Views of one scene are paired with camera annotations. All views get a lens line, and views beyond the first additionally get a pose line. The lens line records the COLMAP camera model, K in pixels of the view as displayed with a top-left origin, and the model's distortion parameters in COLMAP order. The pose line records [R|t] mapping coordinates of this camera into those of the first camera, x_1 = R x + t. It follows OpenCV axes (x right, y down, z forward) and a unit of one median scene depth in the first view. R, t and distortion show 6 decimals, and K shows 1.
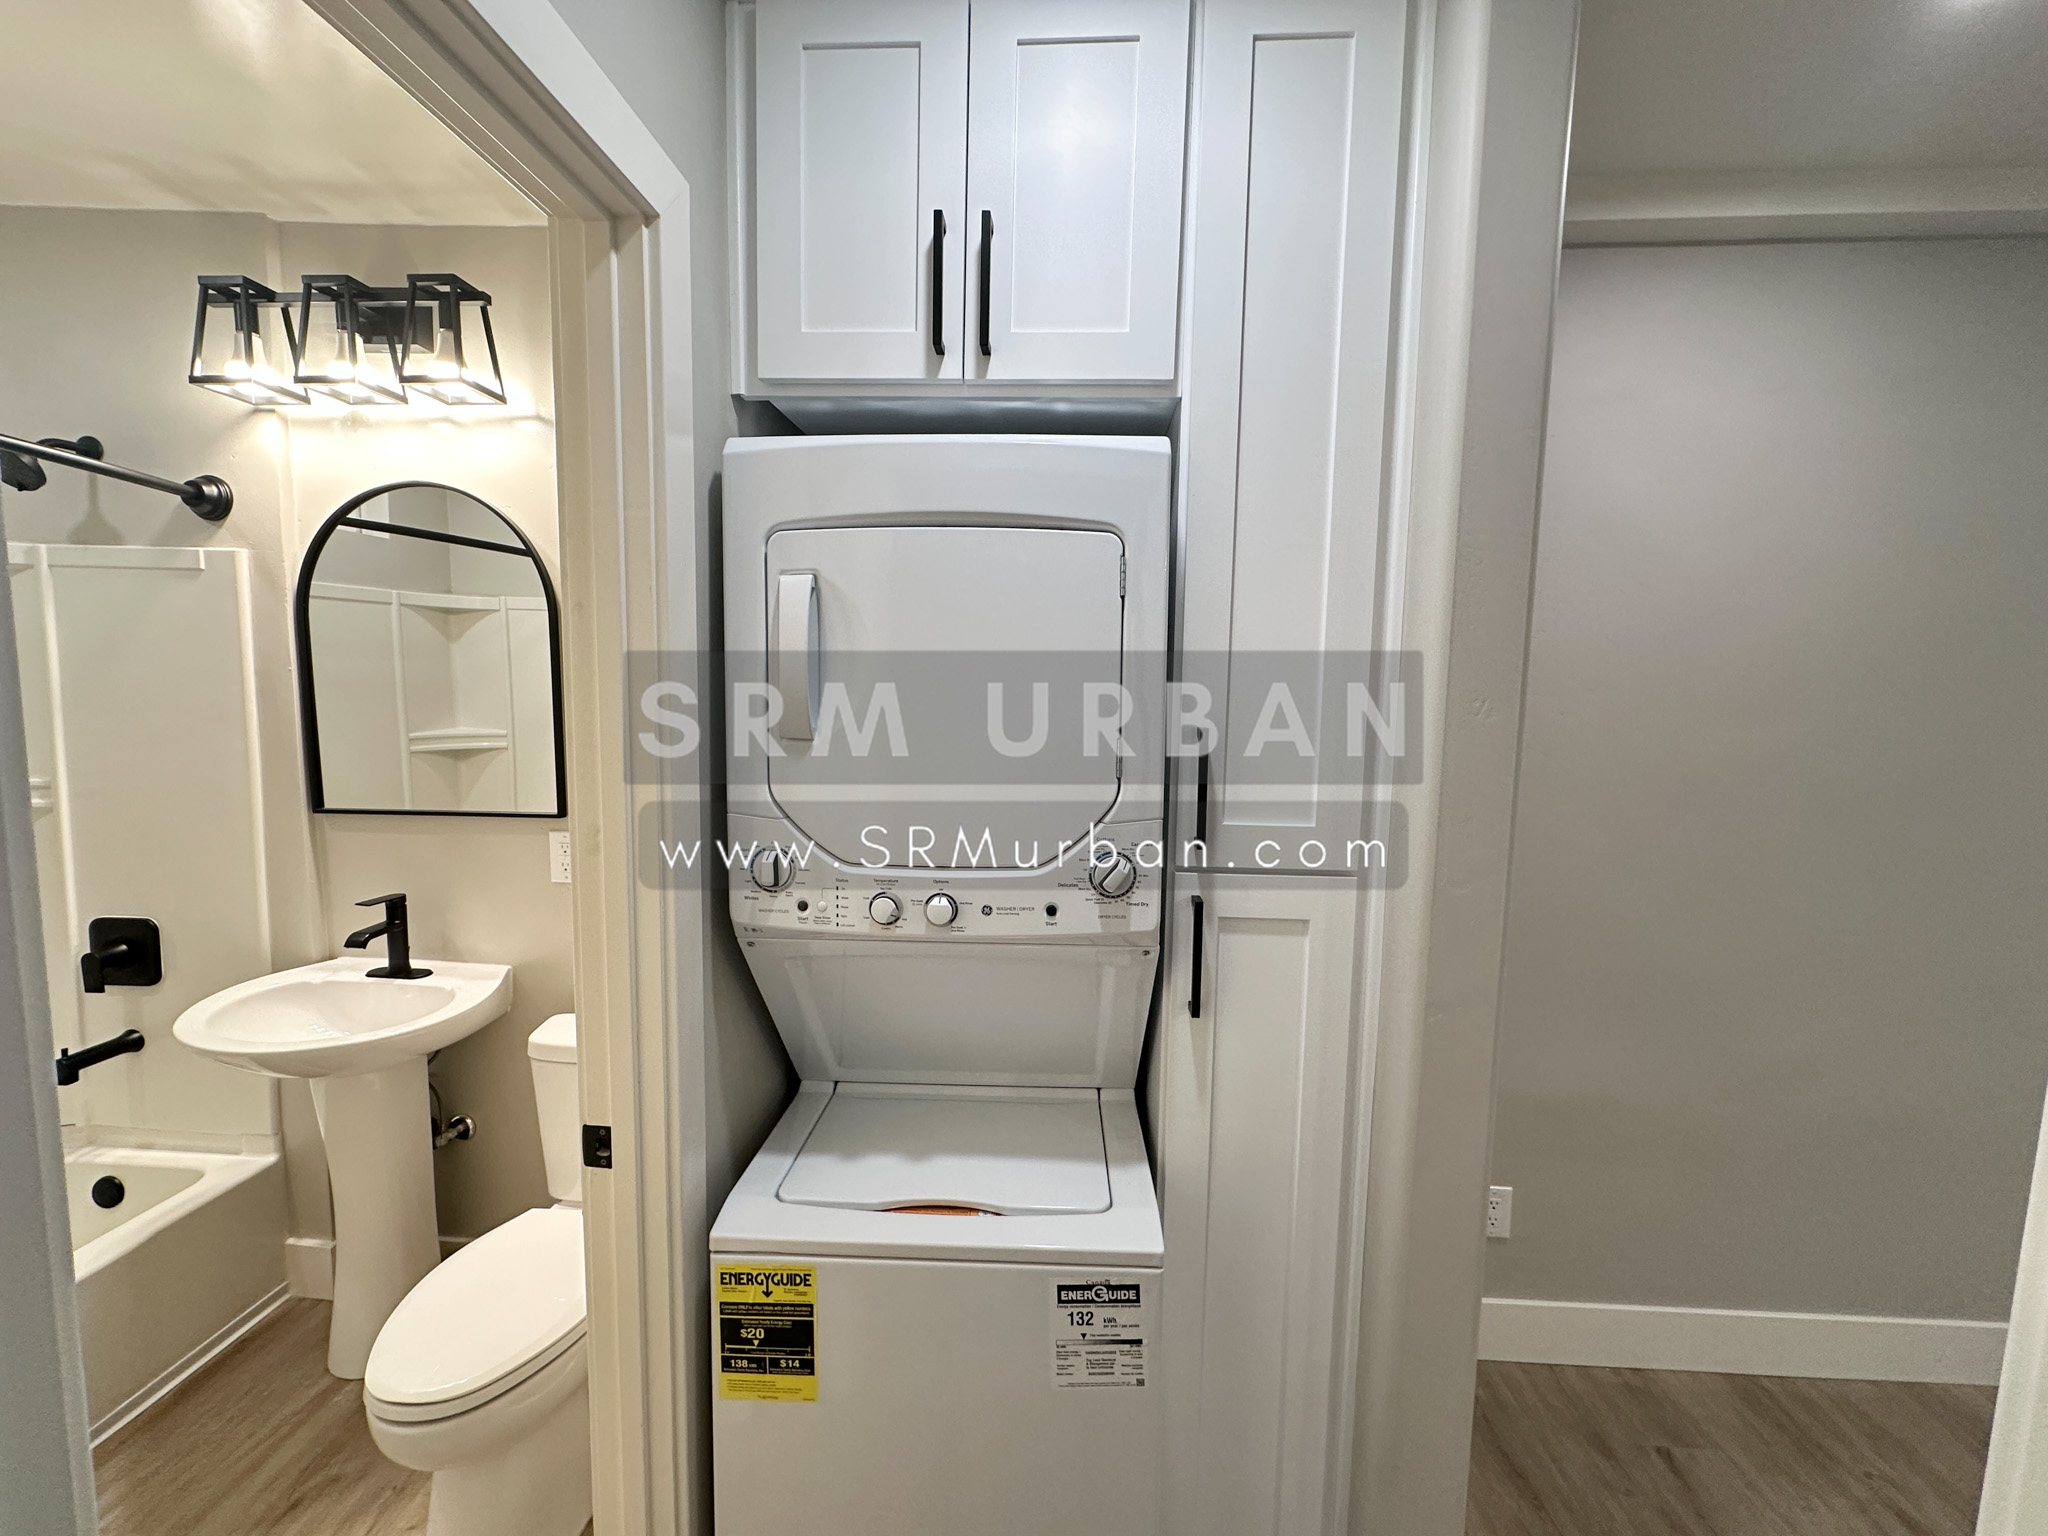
lens RADIAL K [[813.1, 0, 1021.5], [0, 813.1, 763.7], [0, 0, 1]] dist [-0.002608, 0.000369]
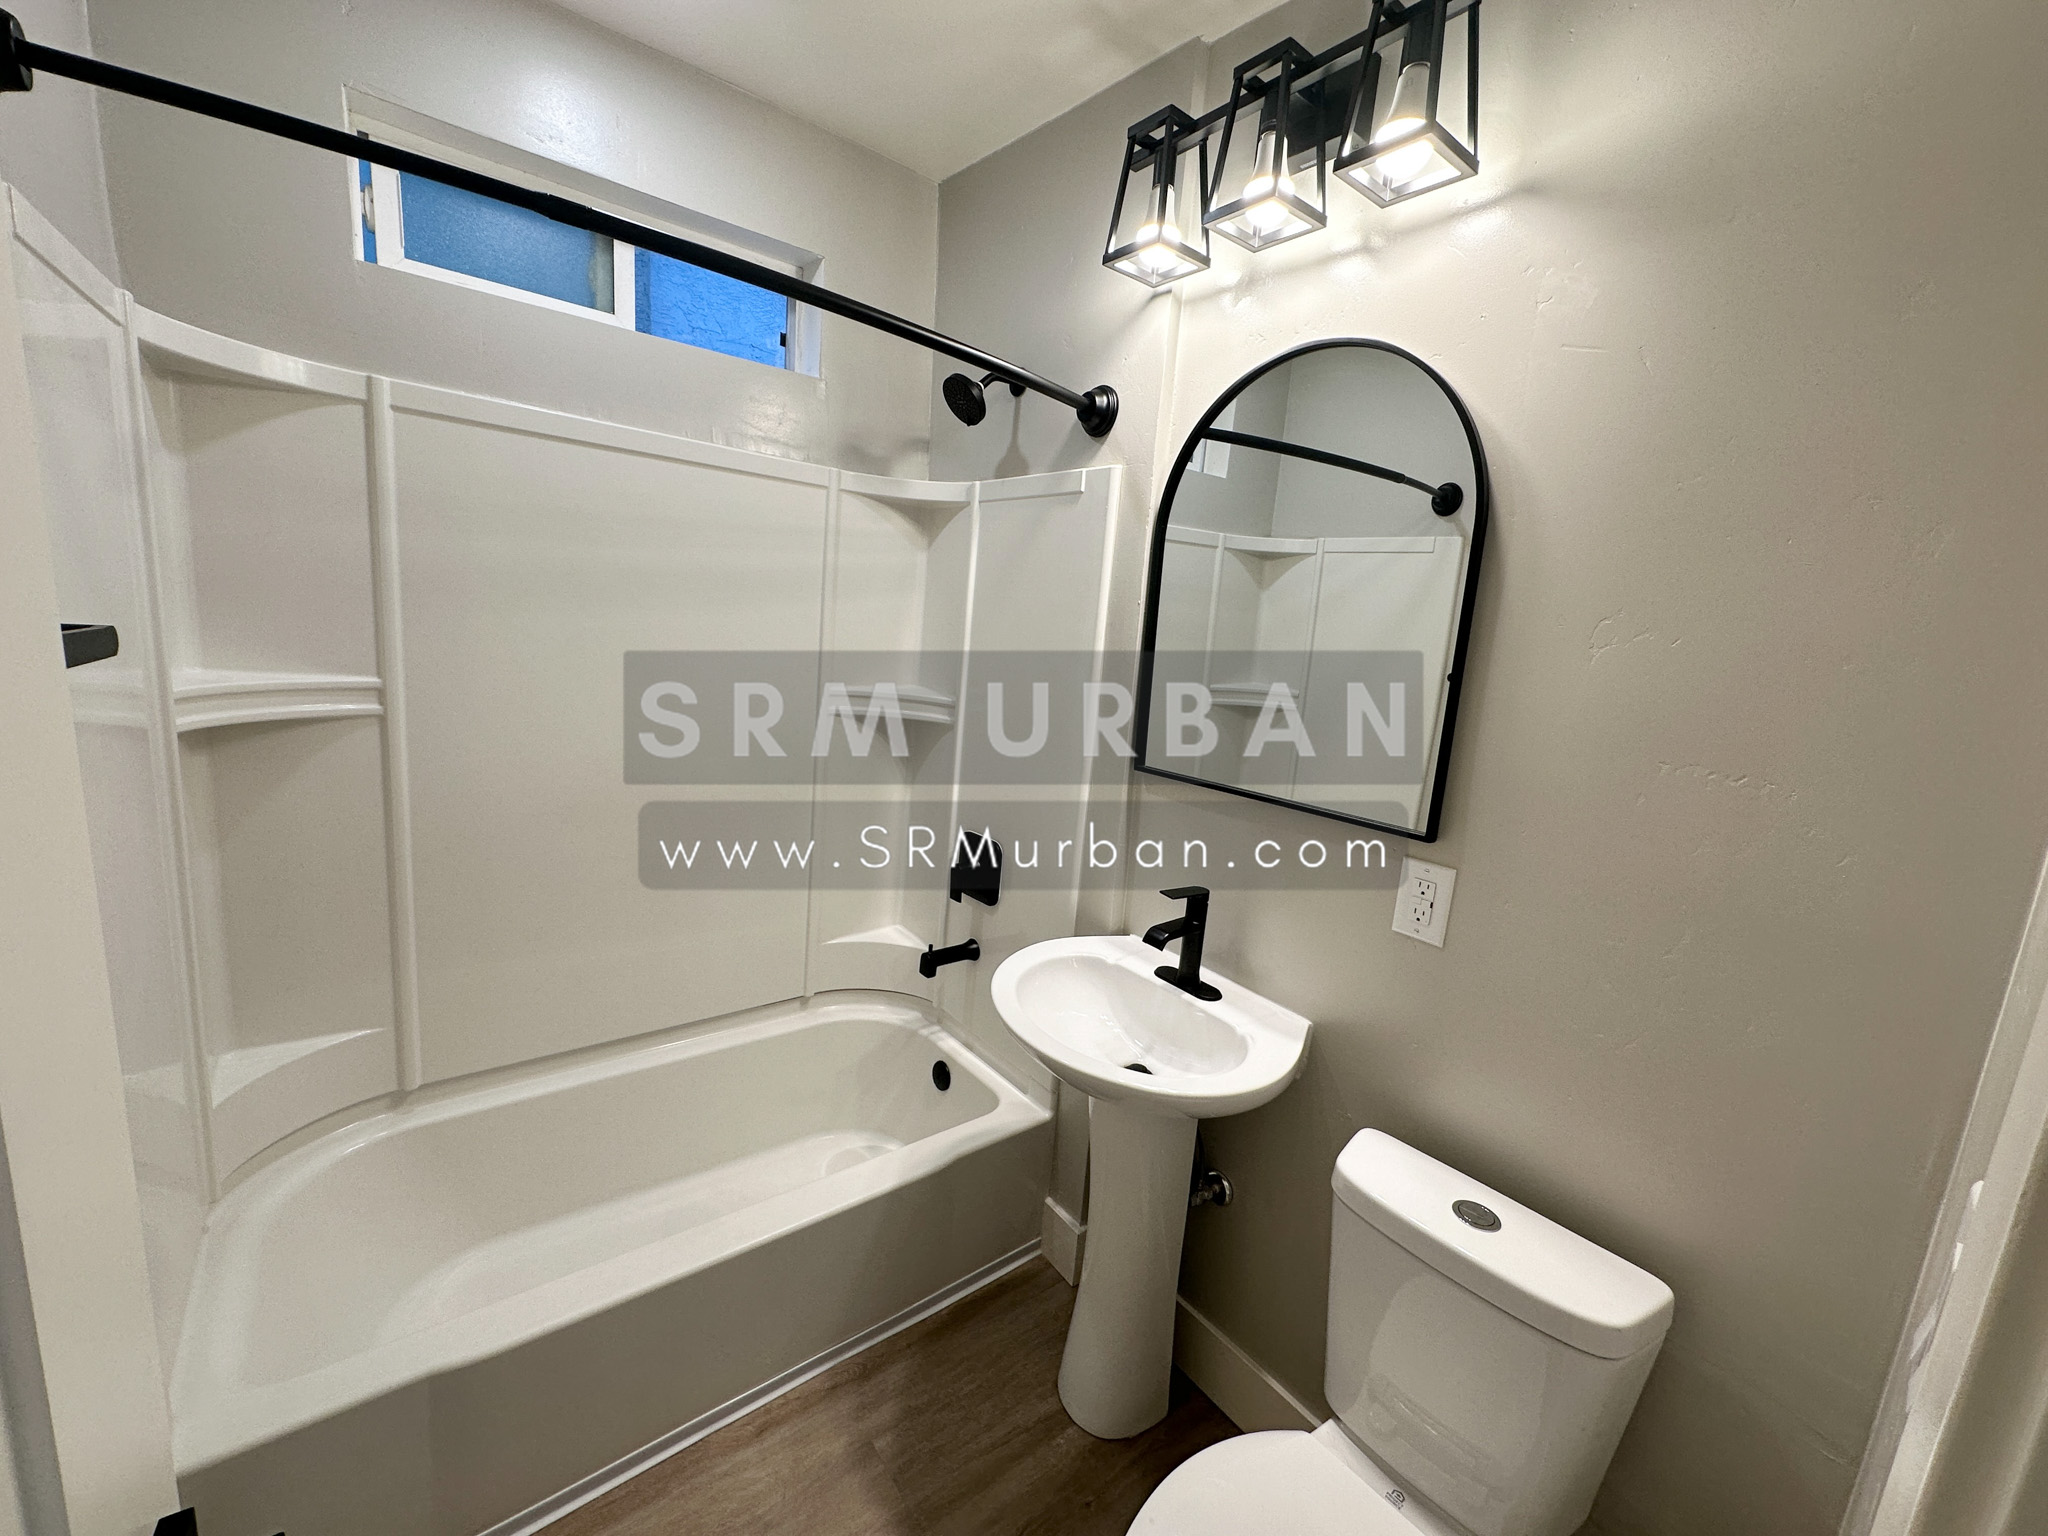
lens RADIAL K [[813.1, 0, 1017.3], [0, 813.1, 763.1], [0, 0, 1]] dist [-0.002608, 0.000369]
pose [[0.660901, 0.161763, -0.732832, -0.327849], [-0.133290, 0.986270, 0.097498, -0.015320], [0.738542, 0.033243, 0.673388, 0.329461]]
